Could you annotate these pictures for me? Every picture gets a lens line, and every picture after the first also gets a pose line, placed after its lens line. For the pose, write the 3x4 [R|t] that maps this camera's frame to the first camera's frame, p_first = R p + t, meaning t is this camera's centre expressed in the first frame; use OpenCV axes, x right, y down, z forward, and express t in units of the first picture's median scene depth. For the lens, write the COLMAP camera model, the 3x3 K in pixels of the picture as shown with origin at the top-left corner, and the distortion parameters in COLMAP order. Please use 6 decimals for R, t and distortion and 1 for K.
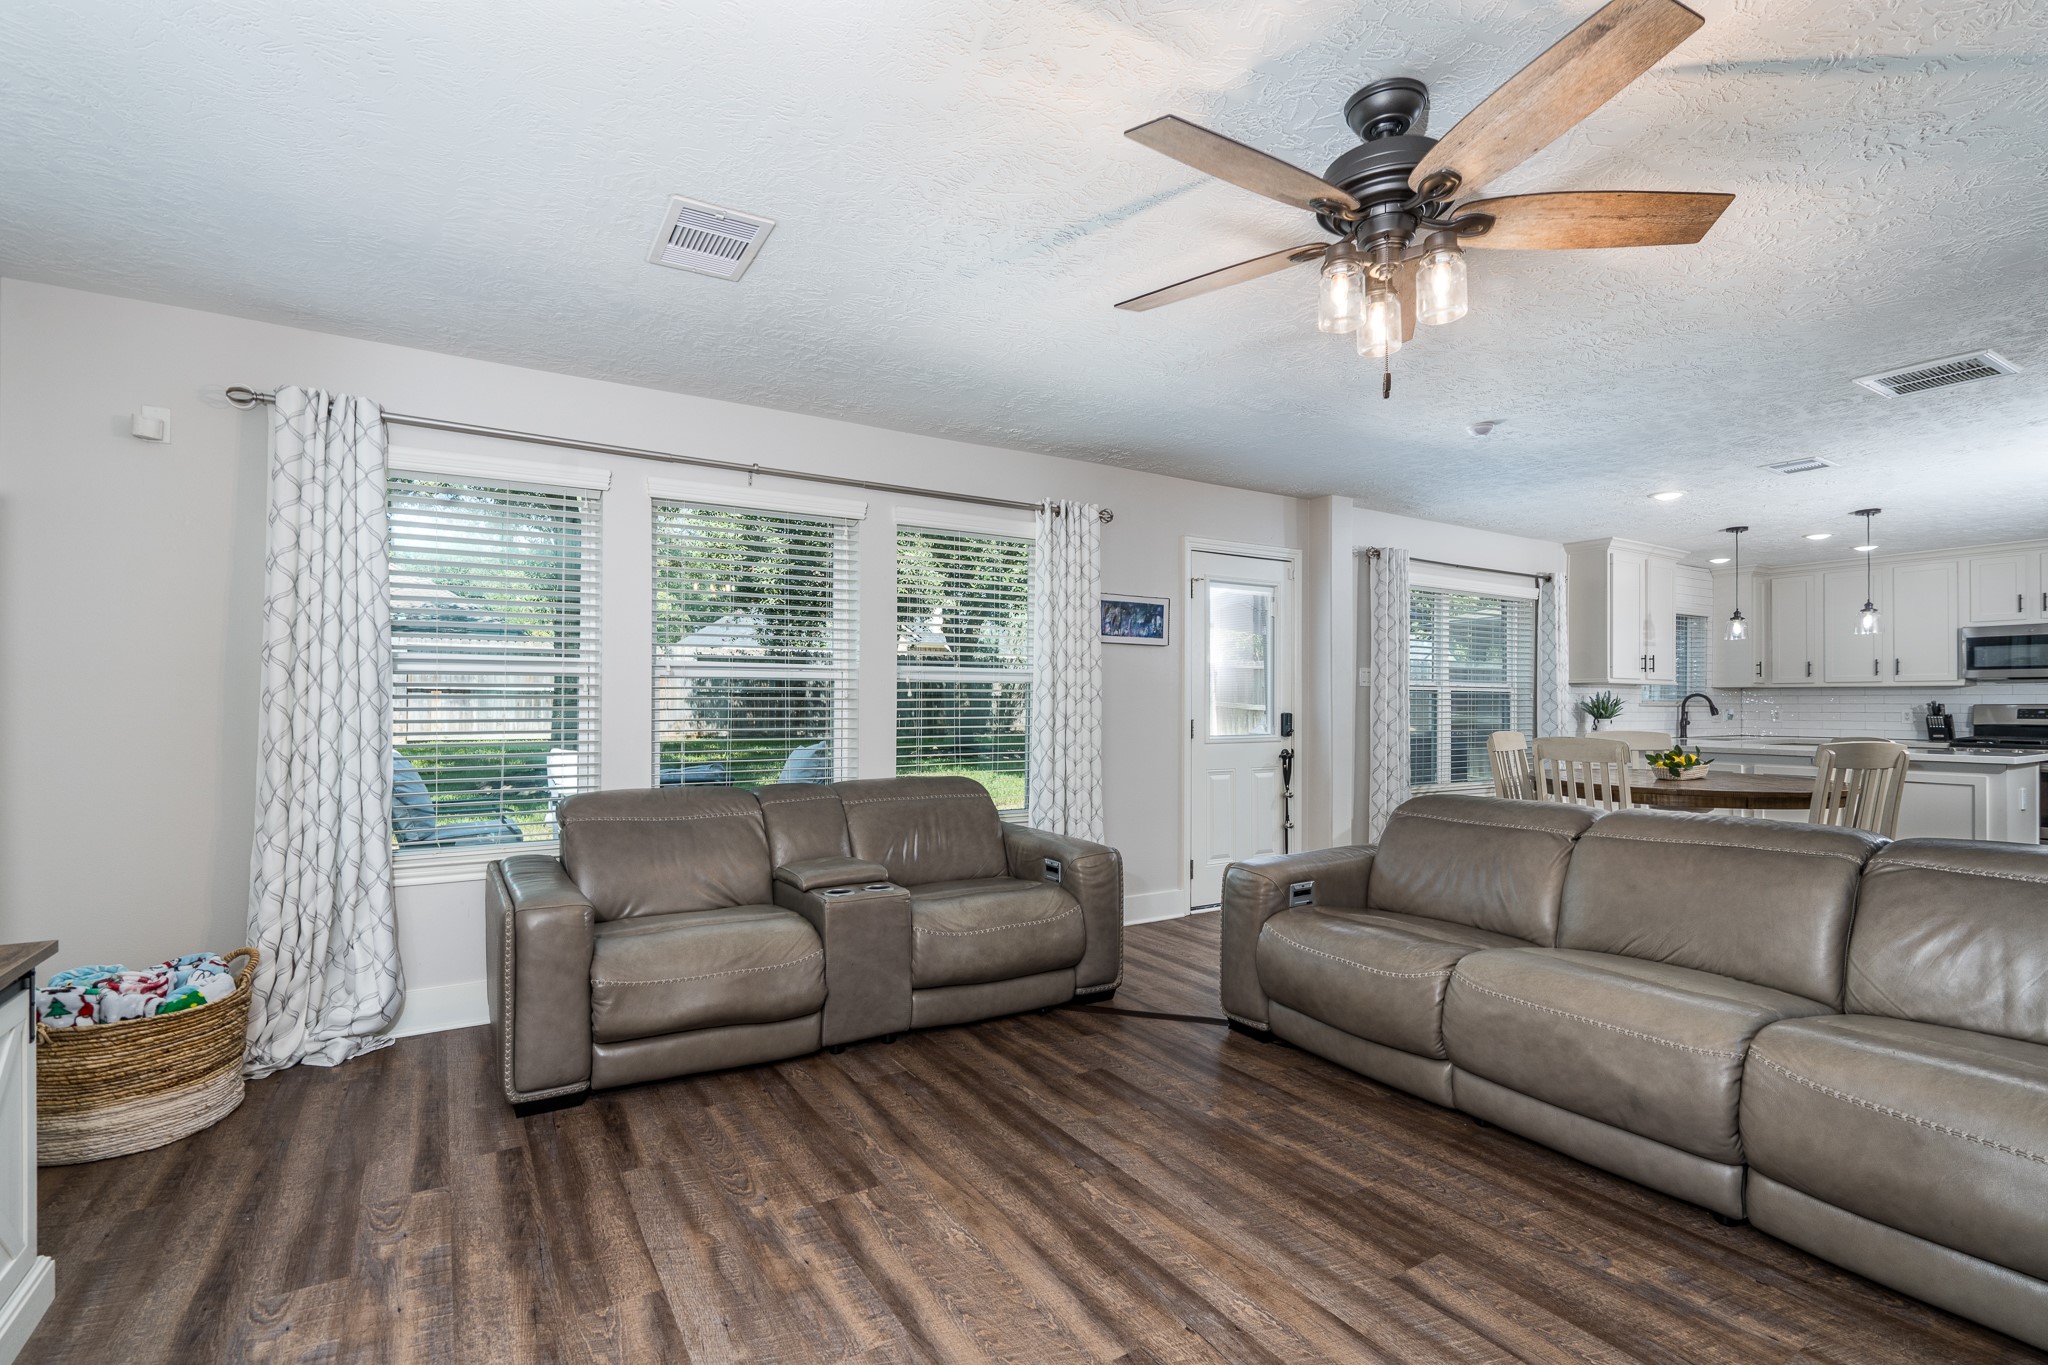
lens RADIAL K [[948.7, 0, 1014.4], [0, 948.7, 692.3], [0, 0, 1]] dist [-0.003790, 0.006033]
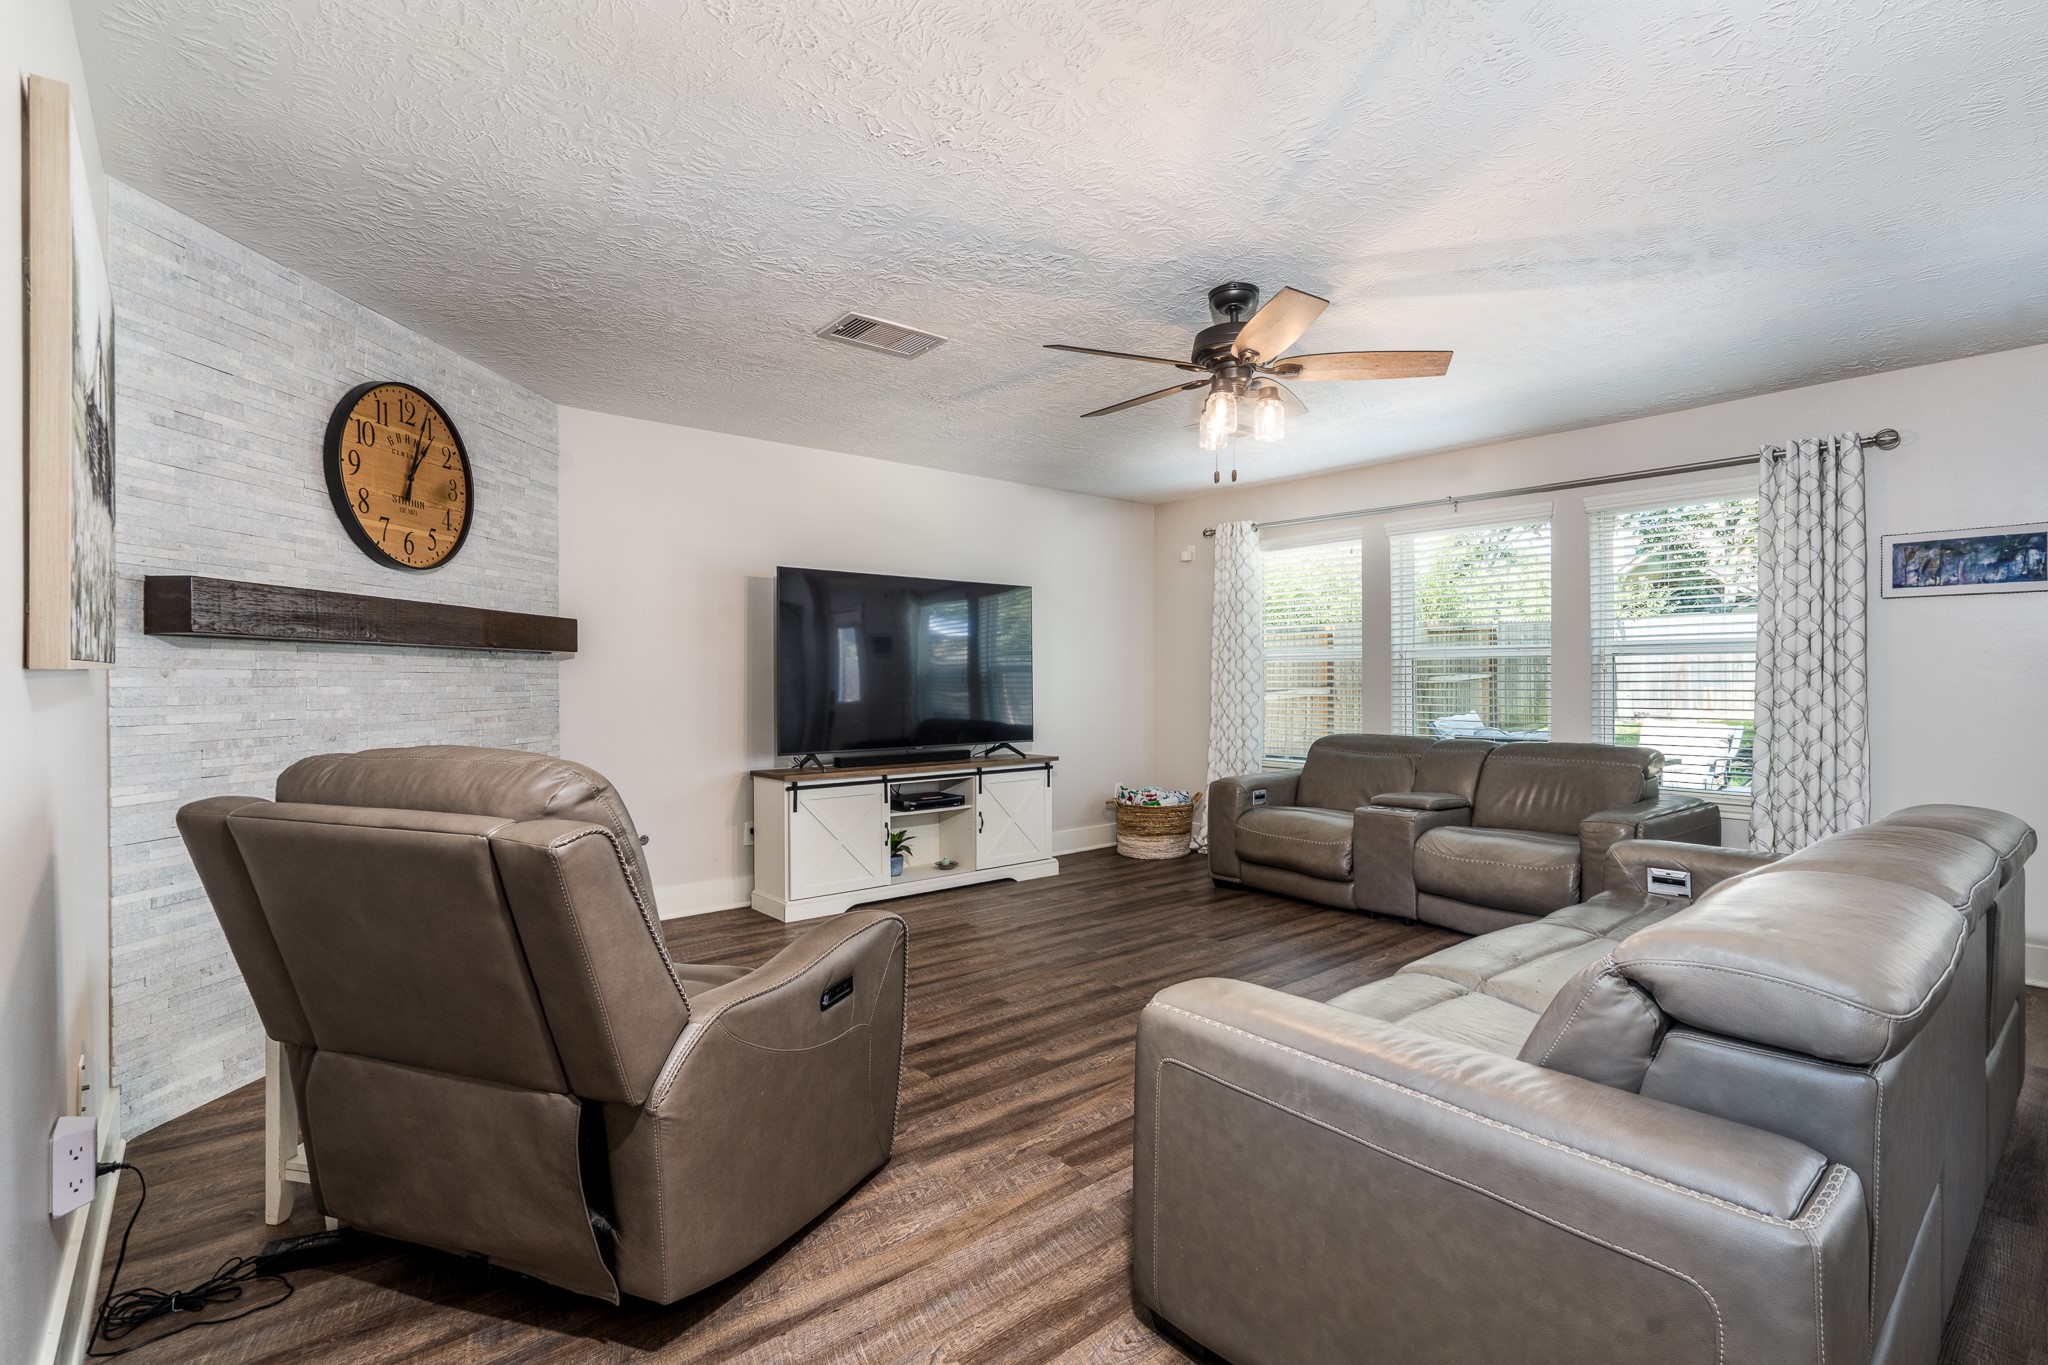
lens RADIAL K [[948.7, 0, 1023.6], [0, 948.7, 682.2], [0, 0, 1]] dist [-0.003790, 0.006033]
pose [[0.150107, -0.000132, -0.988670, 1.181219], [0.009205, 0.999957, 0.001264, 0.014602], [0.988627, -0.009290, 0.150102, 0.267527]]
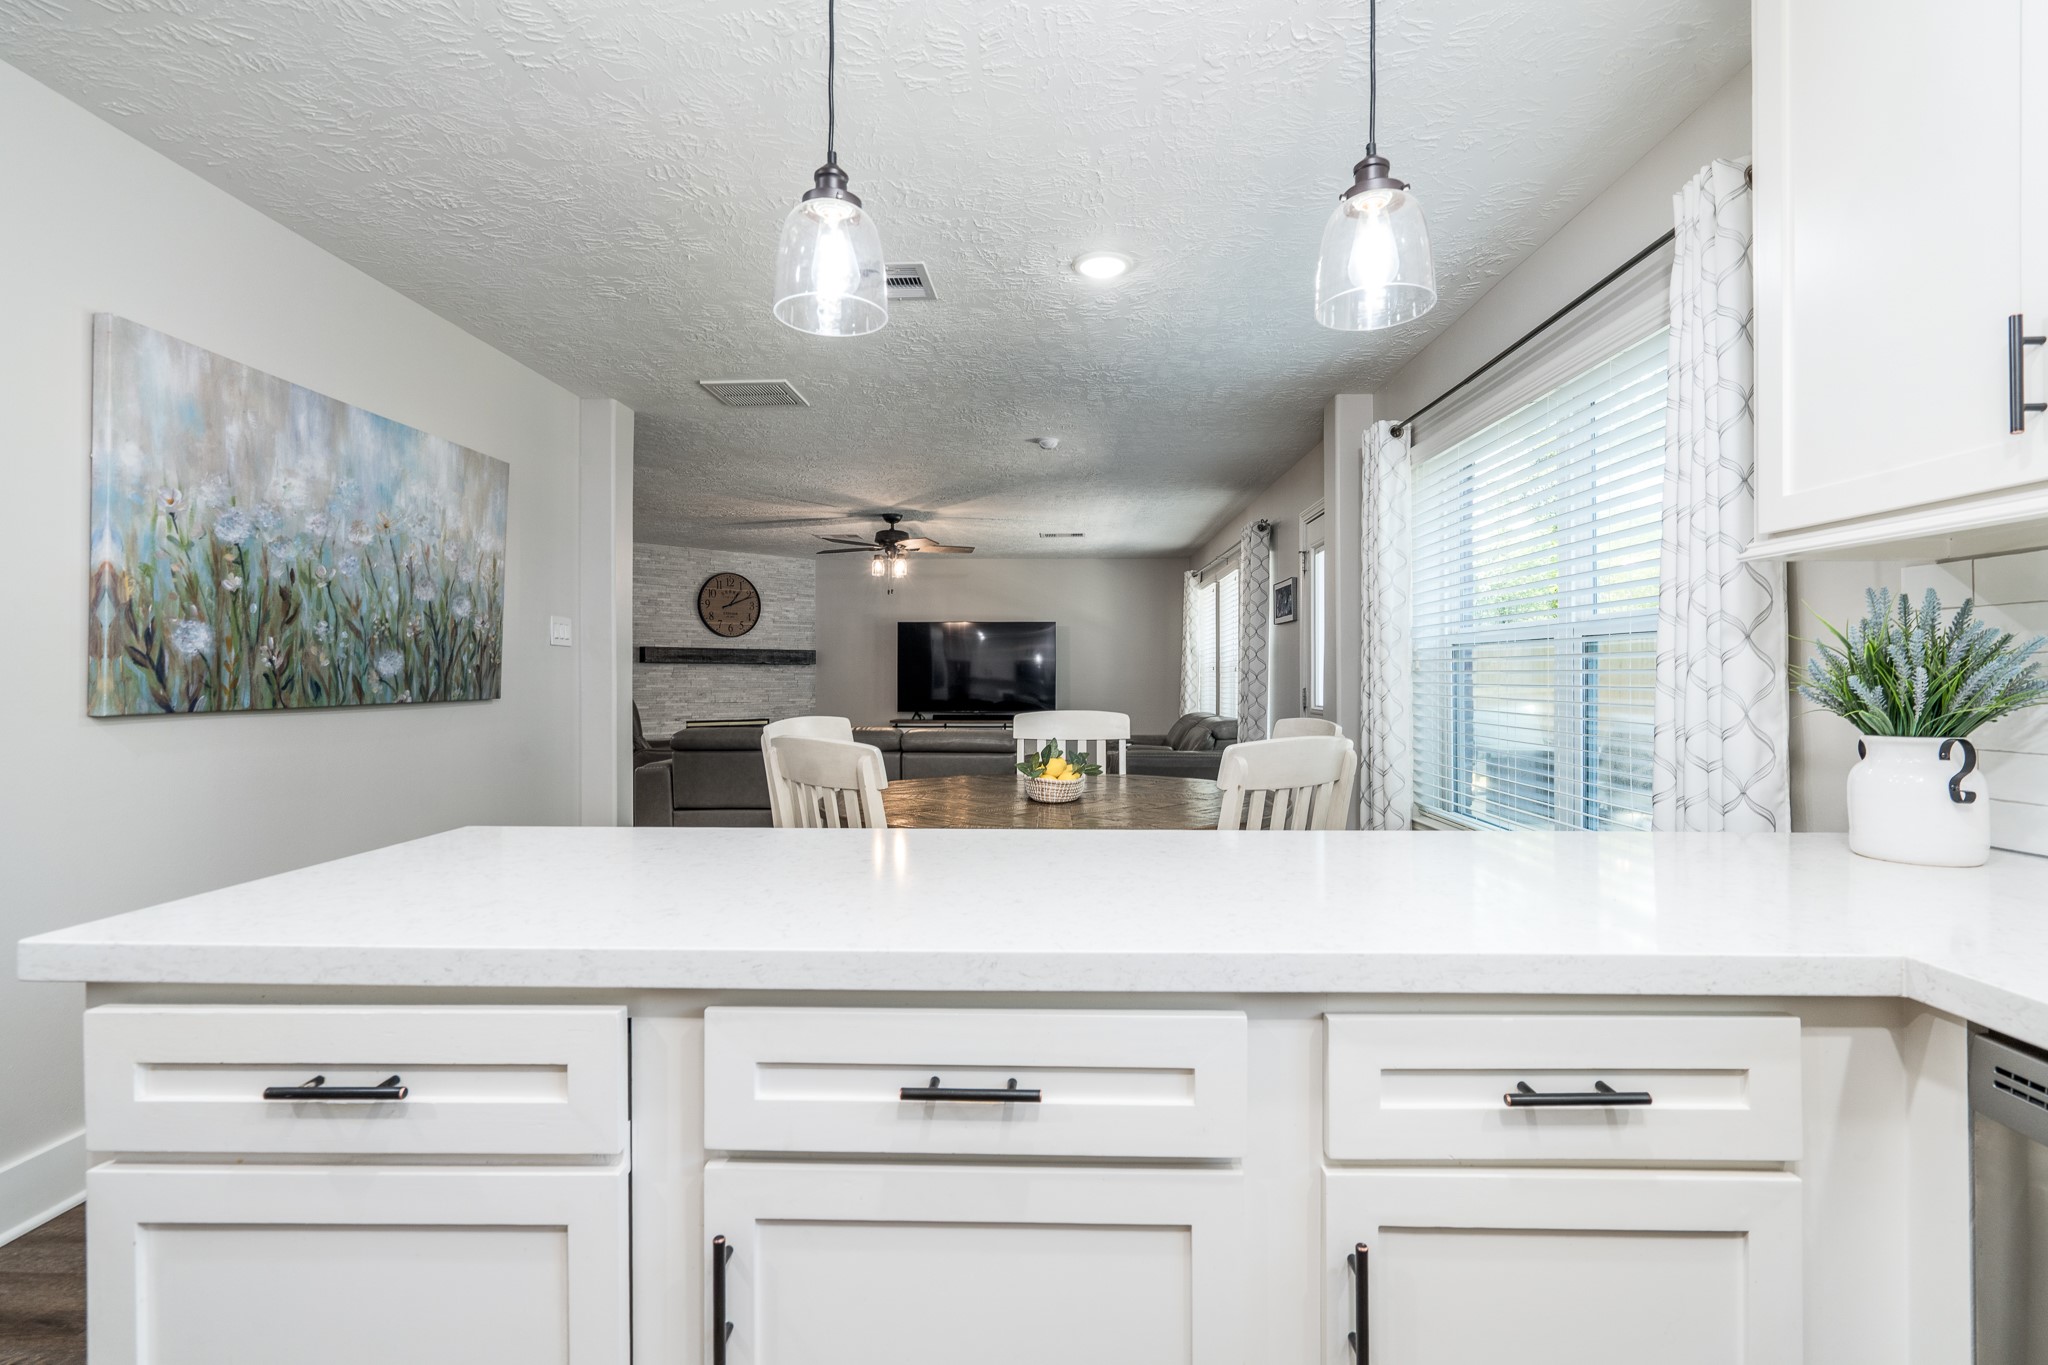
lens RADIAL K [[948.7, 0, 1040.3], [0, 948.7, 677.8], [0, 0, 1]] dist [-0.003790, 0.006033]
pose [[-0.534466, -0.002440, -0.845186, 2.072737], [0.005145, 0.999968, -0.006140, 0.038955], [0.845174, -0.007630, -0.534436, 2.219877]]
